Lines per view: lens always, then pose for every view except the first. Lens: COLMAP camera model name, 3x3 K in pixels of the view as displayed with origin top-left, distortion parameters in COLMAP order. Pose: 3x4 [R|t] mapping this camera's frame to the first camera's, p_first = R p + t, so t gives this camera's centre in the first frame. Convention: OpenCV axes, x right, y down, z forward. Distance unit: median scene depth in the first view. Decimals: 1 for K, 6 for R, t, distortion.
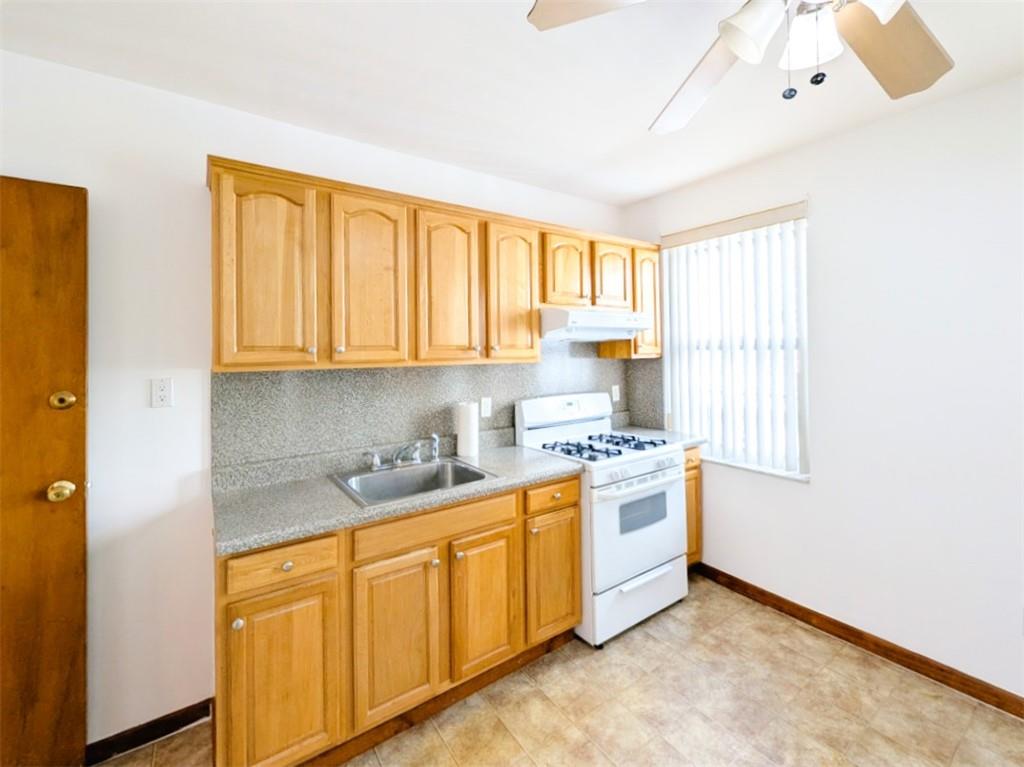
lens RADIAL K [[431.7, 0, 527.6], [0, 431.7, 344.5], [0, 0, 1]] dist [0.000051, 0.000115]
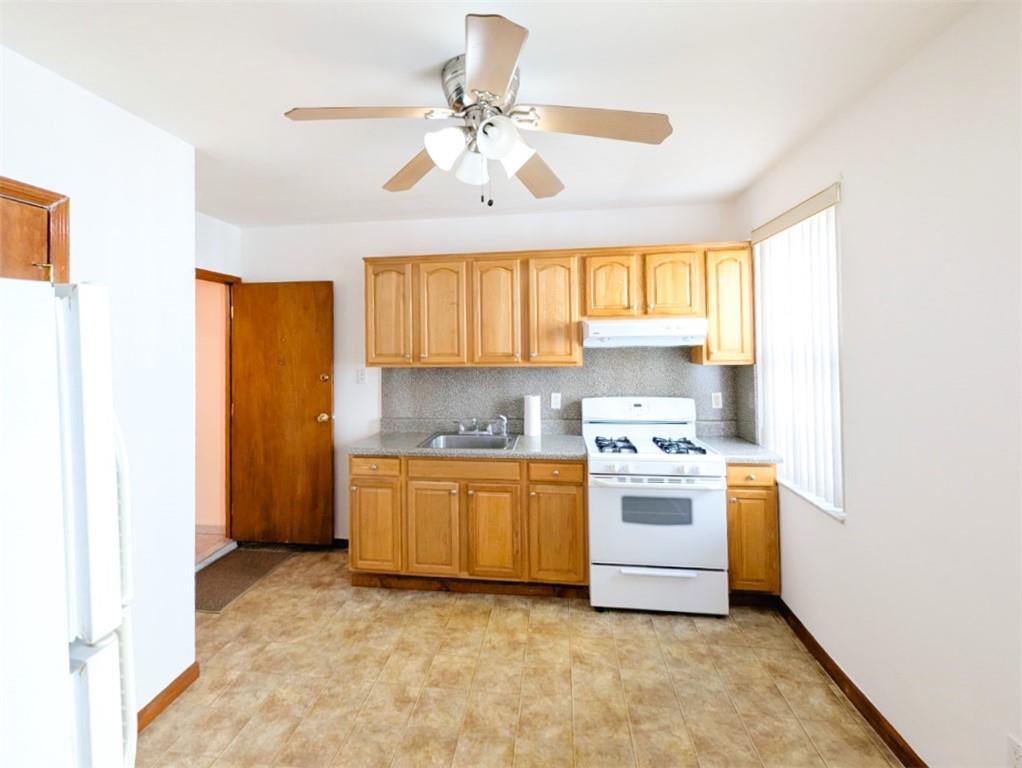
lens RADIAL K [[462.0, 0, 514.6], [0, 462.0, 341.1], [0, 0, 1]] dist [0.001742, 0.000392]
pose [[0.747409, -0.003421, -0.664355, 0.851128], [0.009048, 0.999946, 0.005030, -0.042534], [0.664303, -0.009770, 0.747400, -0.089546]]
